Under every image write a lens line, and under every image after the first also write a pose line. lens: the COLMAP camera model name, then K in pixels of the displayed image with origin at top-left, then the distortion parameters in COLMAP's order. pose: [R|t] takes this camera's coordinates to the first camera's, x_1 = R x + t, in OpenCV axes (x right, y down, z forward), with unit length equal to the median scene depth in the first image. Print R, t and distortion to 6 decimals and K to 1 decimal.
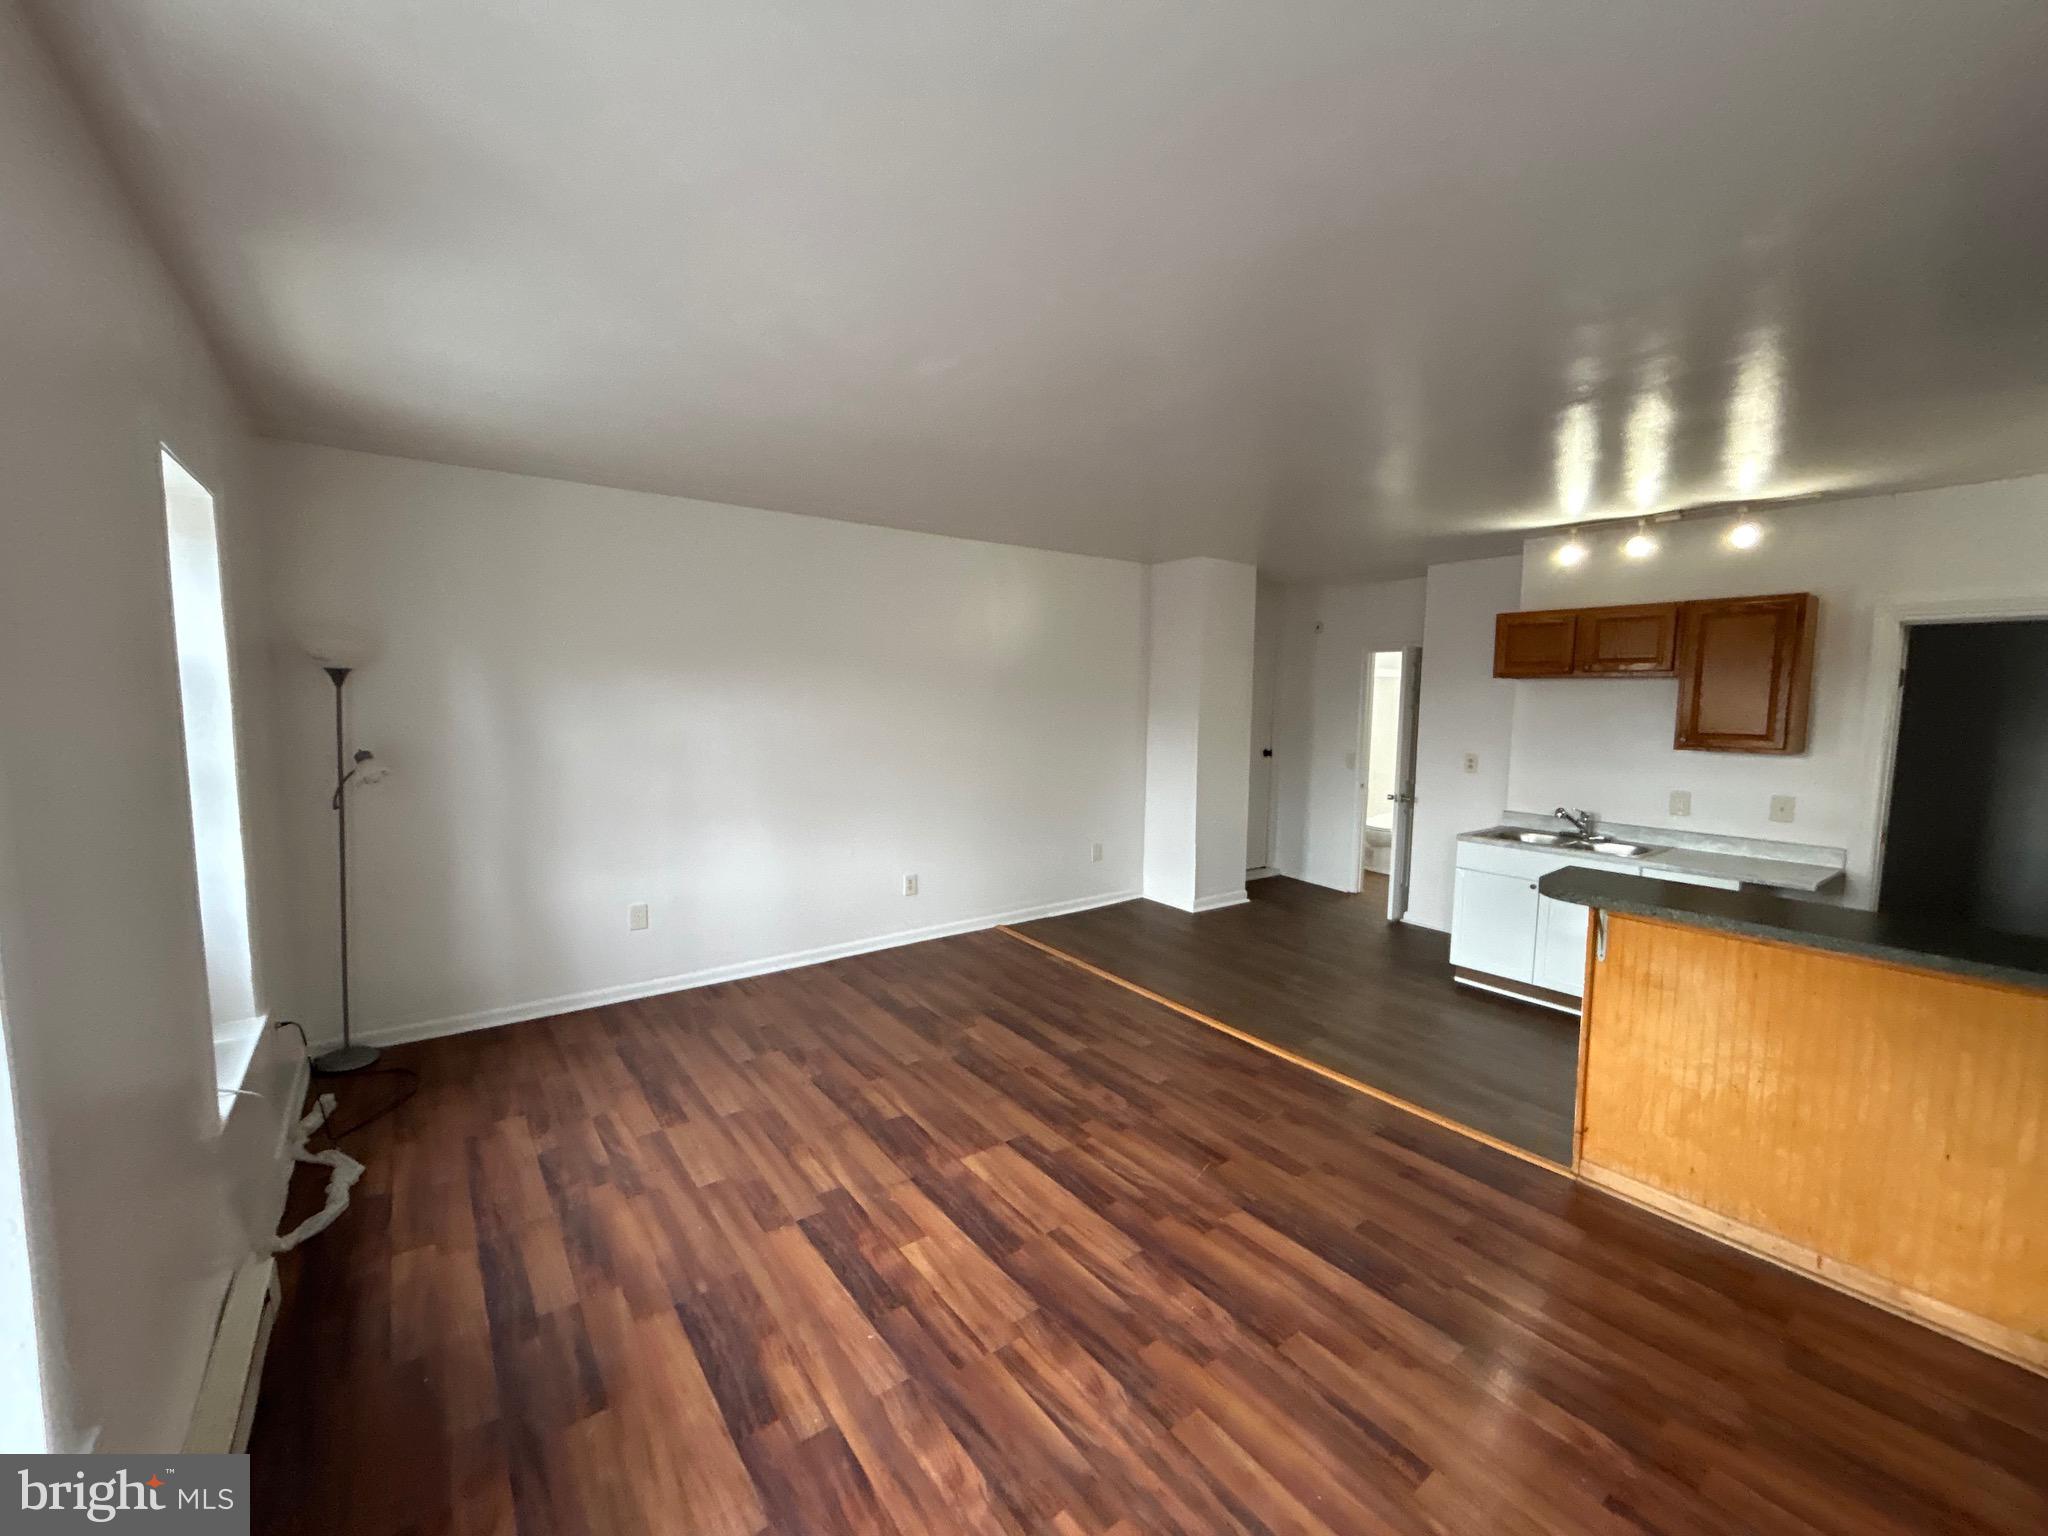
lens RADIAL K [[830.2, 0, 1018.8], [0, 830.2, 769.5], [0, 0, 1]] dist [0.002706, 0.000236]
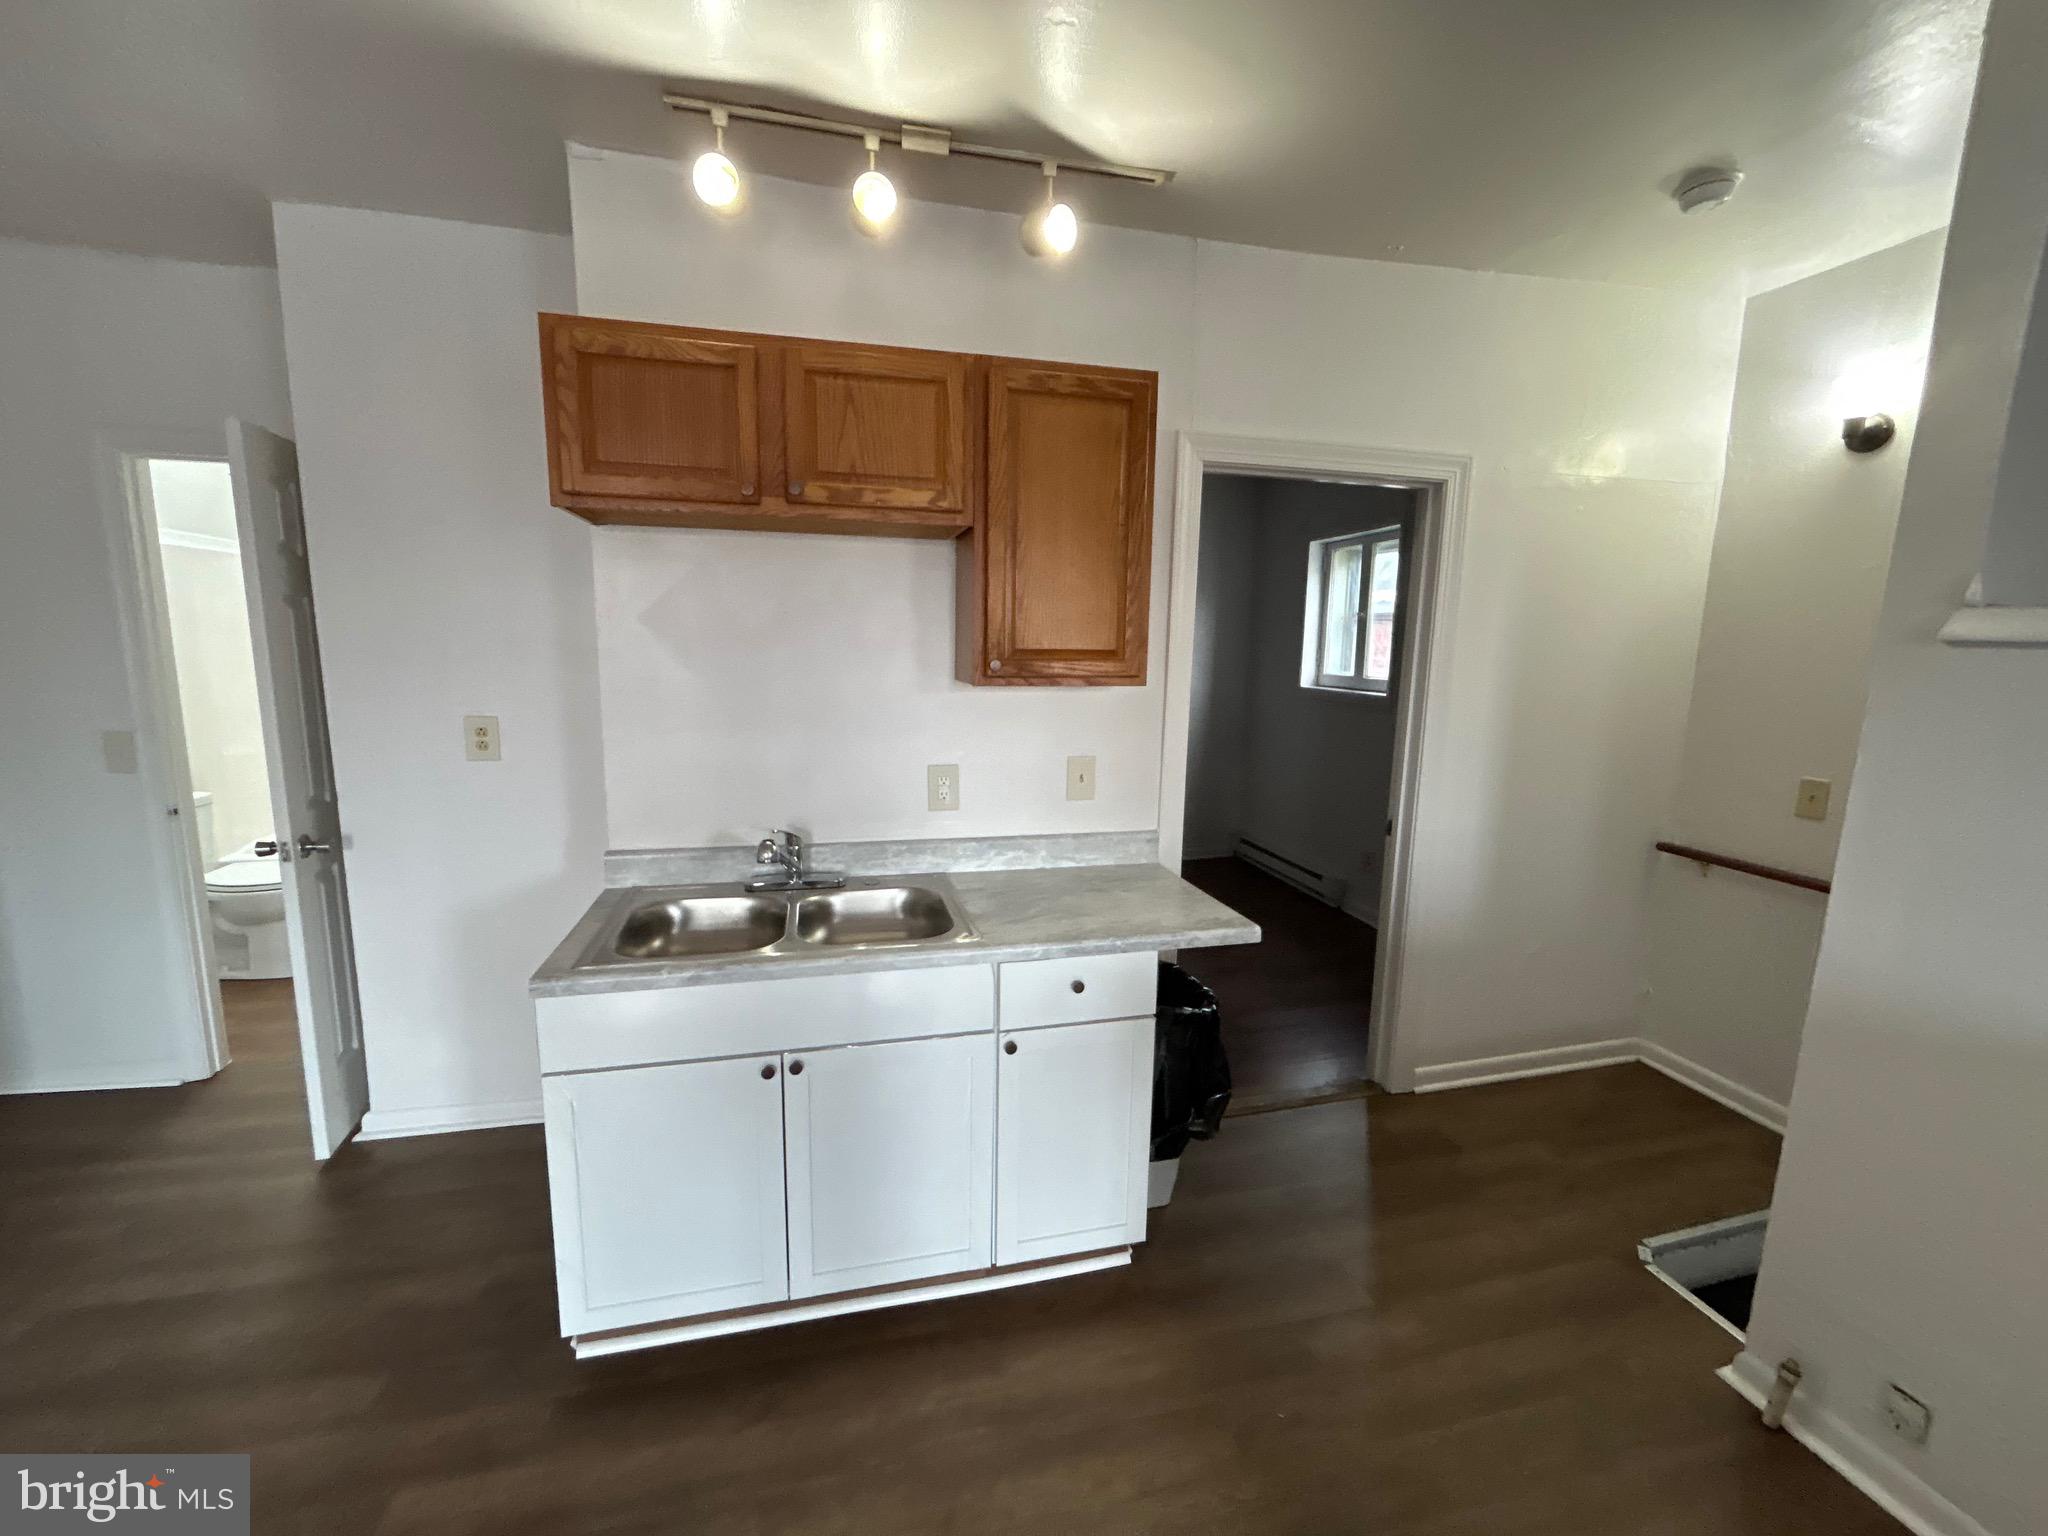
lens RADIAL K [[830.2, 0, 1013.2], [0, 830.2, 772.5], [0, 0, 1]] dist [0.002706, 0.000236]
pose [[0.401504, -0.149691, 0.903542, 0.356284], [0.073394, 0.988639, 0.131175, -0.034612], [-0.912912, 0.013648, 0.407929, 0.771701]]
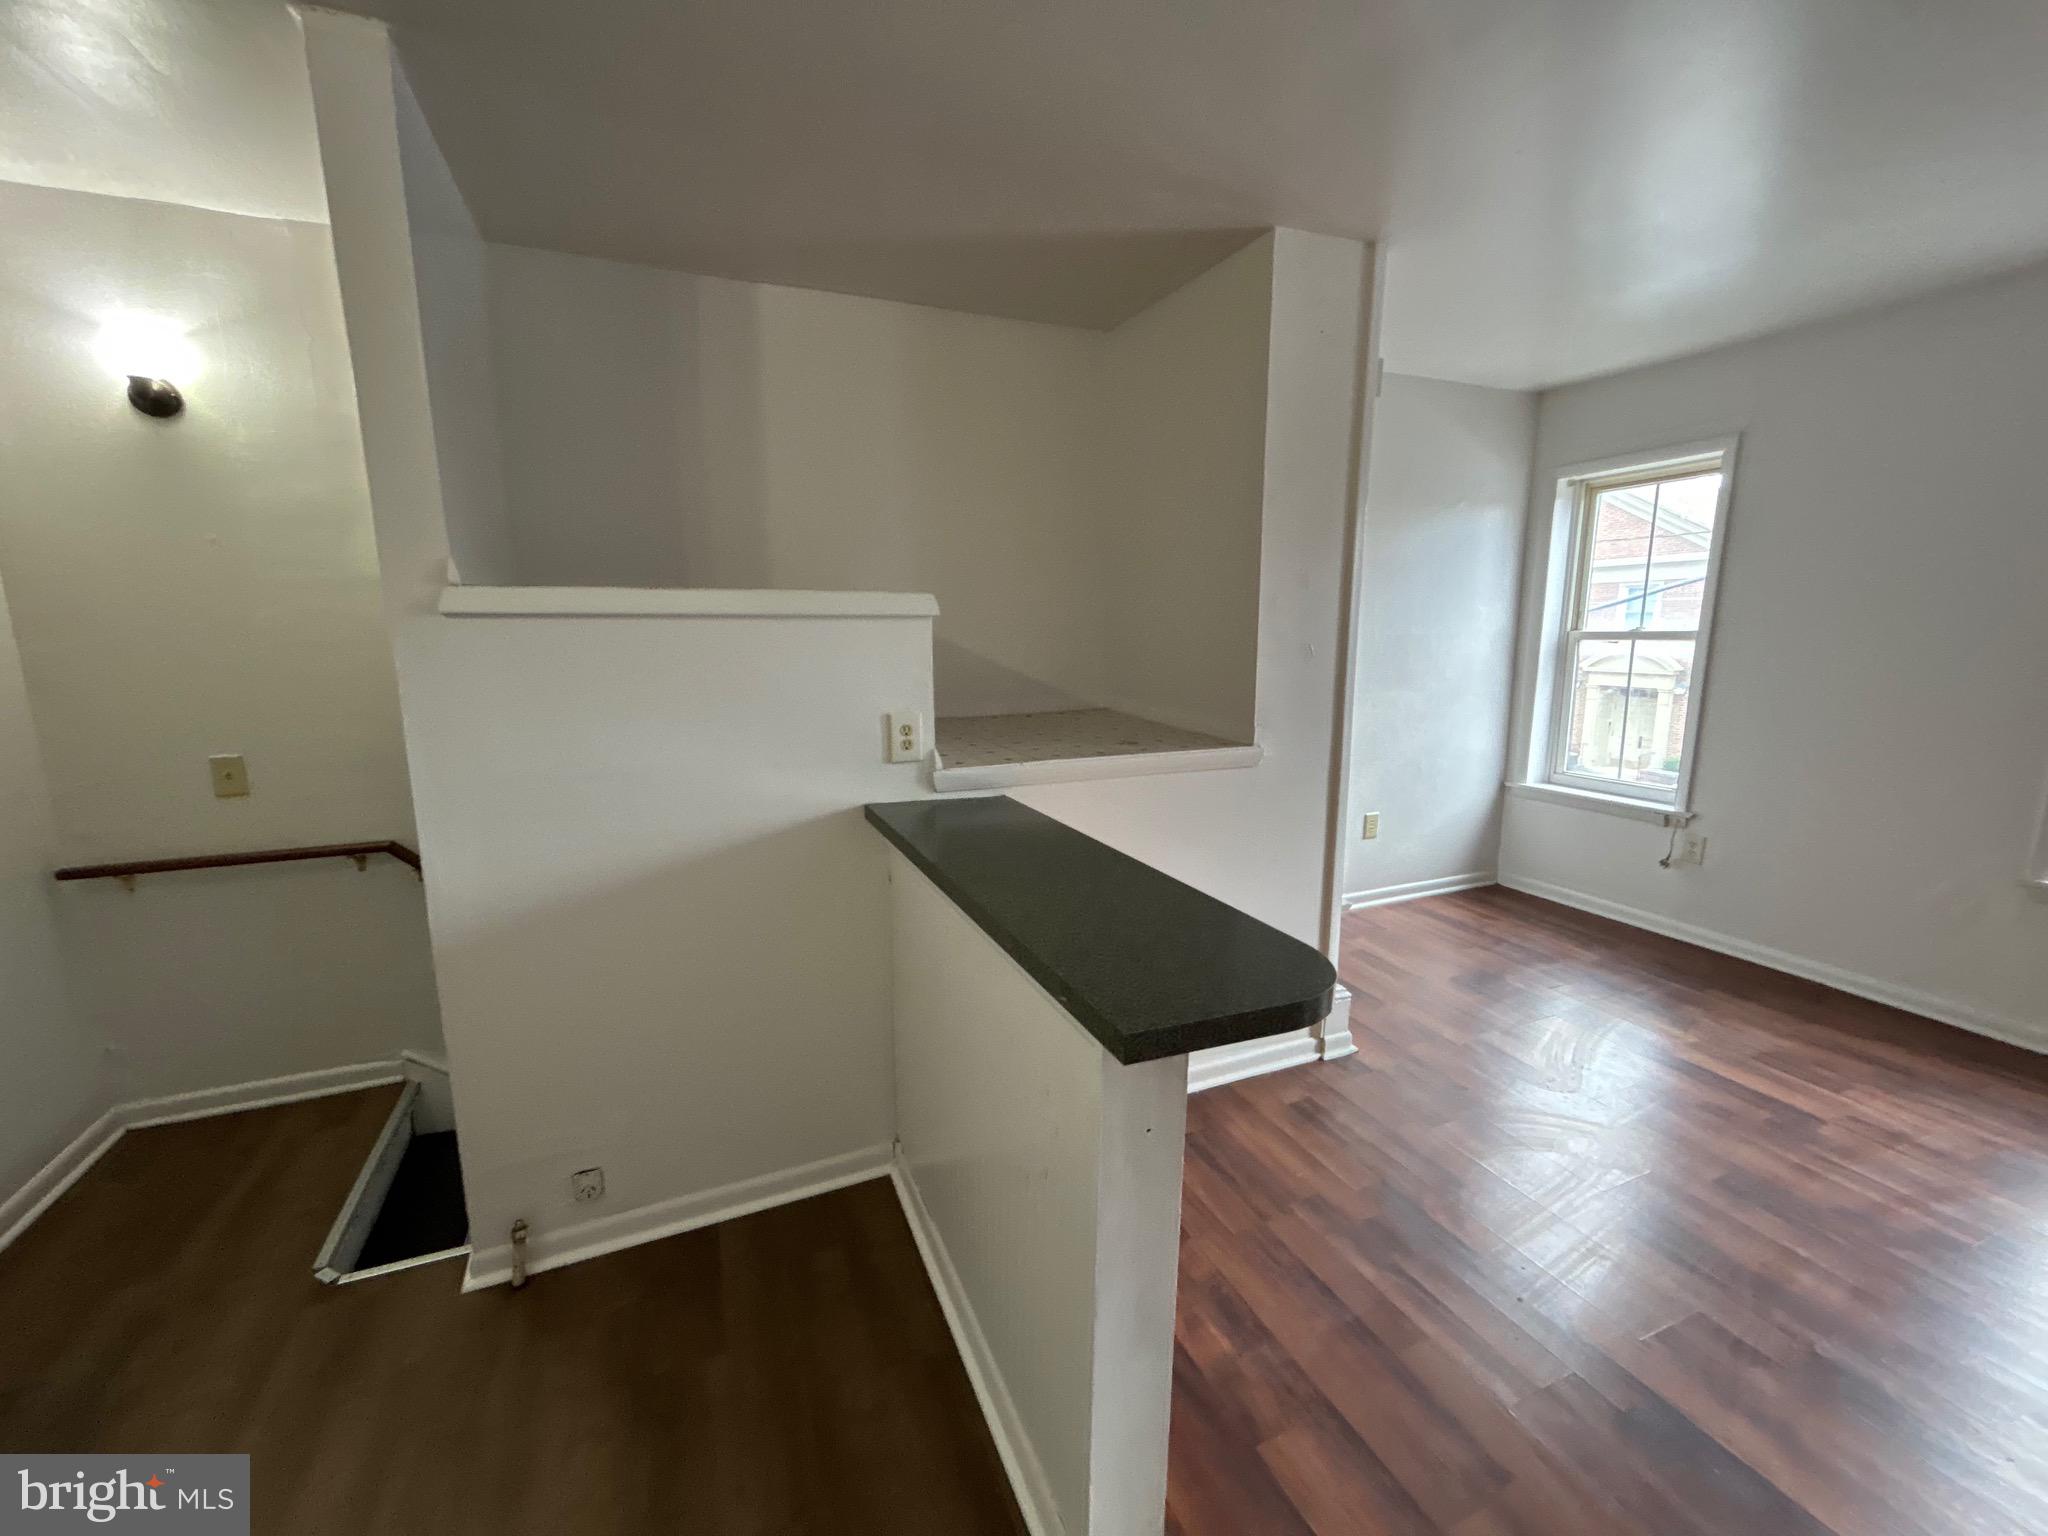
lens RADIAL K [[830.2, 0, 1017.6], [0, 830.2, 769.8], [0, 0, 1]] dist [0.002706, 0.000236]
pose [[-0.969087, -0.048045, 0.241994, 0.437114], [0.018933, 0.963481, 0.267106, -0.044630], [-0.245990, 0.263431, -0.932788, 0.889332]]
